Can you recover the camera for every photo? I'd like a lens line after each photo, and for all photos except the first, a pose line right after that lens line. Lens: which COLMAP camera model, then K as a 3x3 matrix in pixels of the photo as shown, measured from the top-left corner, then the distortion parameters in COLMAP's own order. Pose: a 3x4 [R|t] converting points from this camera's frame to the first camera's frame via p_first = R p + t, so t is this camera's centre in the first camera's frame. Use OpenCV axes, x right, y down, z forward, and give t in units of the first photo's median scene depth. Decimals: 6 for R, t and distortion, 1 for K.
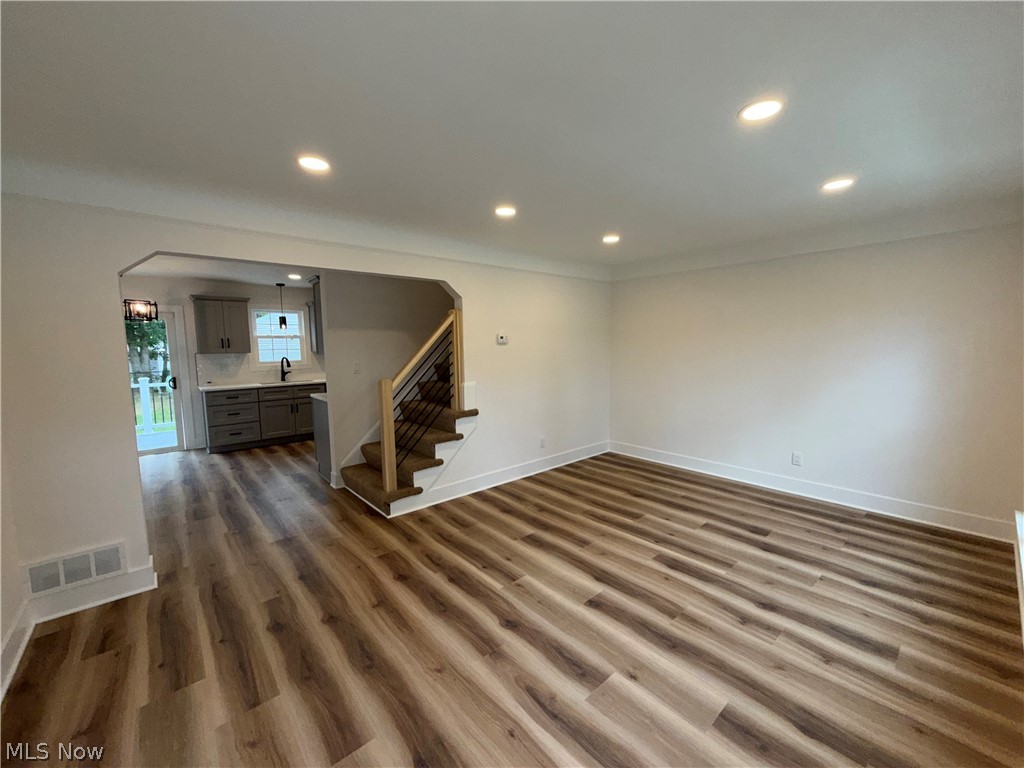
lens RADIAL K [[408.0, 0, 503.6], [0, 408.0, 387.6], [0, 0, 1]] dist [0.002232, -0.000839]
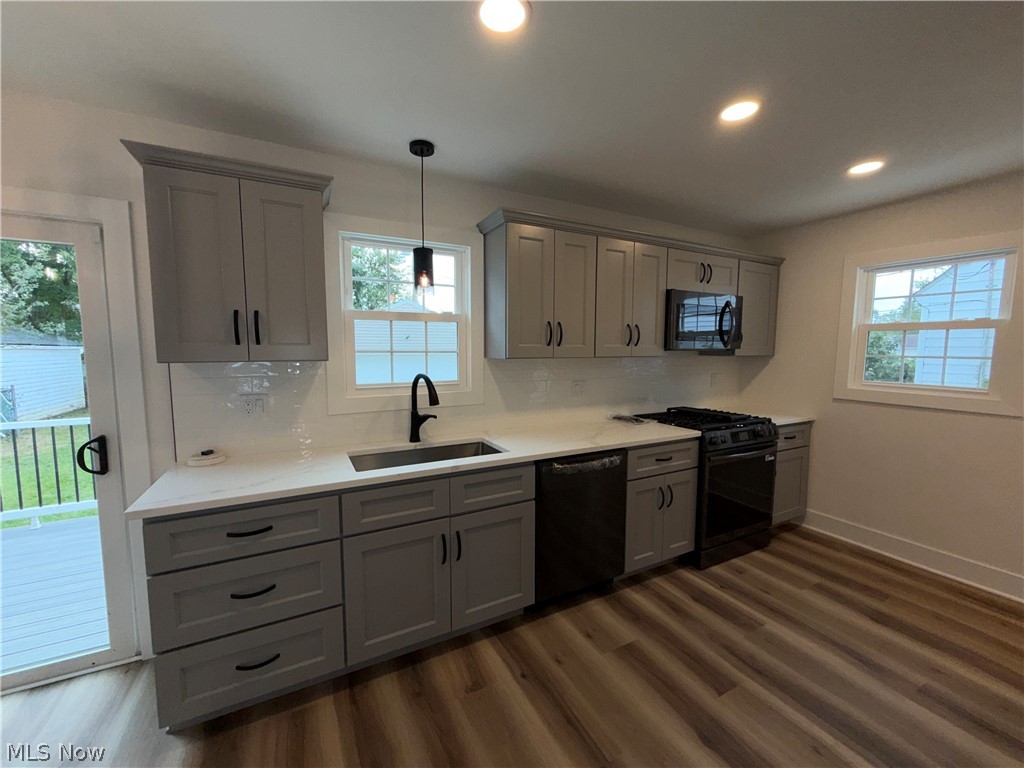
lens RADIAL K [[408.0, 0, 511.5], [0, 408.0, 384.5], [0, 0, 1]] dist [0.002232, -0.000839]
pose [[0.977271, 0.031962, -0.209568, -0.343101], [-0.033889, 0.999410, -0.005608, -0.058102], [0.209265, 0.012583, 0.977778, 0.598058]]
